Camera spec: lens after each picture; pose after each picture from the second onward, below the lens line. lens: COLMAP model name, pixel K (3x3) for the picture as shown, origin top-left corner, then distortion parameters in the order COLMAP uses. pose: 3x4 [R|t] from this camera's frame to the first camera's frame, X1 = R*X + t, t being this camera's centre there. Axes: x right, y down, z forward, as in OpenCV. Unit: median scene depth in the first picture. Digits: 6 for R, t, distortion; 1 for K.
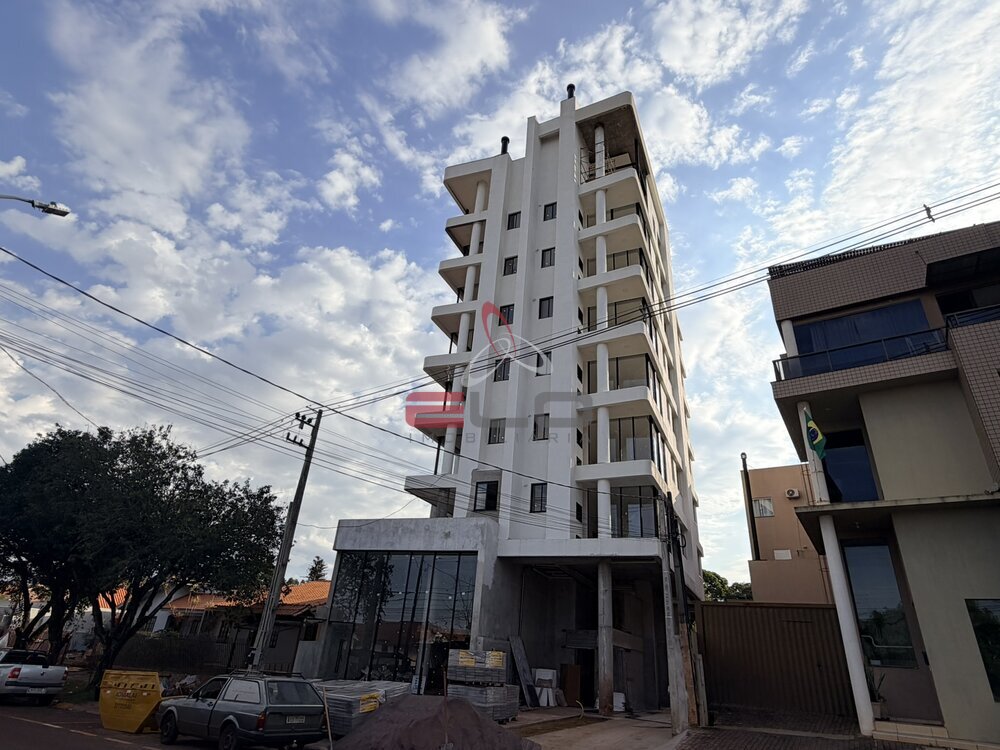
lens RADIAL K [[554.6, 0, 495.9], [0, 554.6, 380.3], [0, 0, 1]] dist [0.014121, 0.000049]
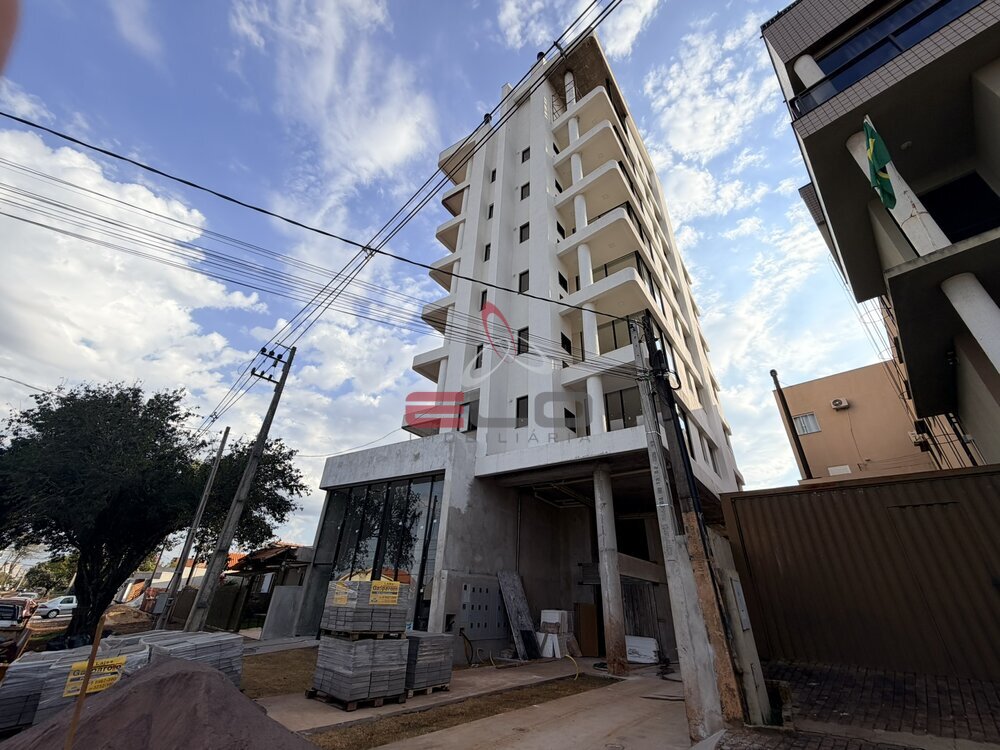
lens RADIAL K [[398.0, 0, 496.6], [0, 398.0, 373.5], [0, 0, 1]] dist [0.000160, -0.000213]
pose [[0.974933, -0.134925, -0.176921, 0.165093], [0.122963, 0.989422, -0.076968, 0.211772], [0.185435, 0.053284, 0.981211, 0.395853]]
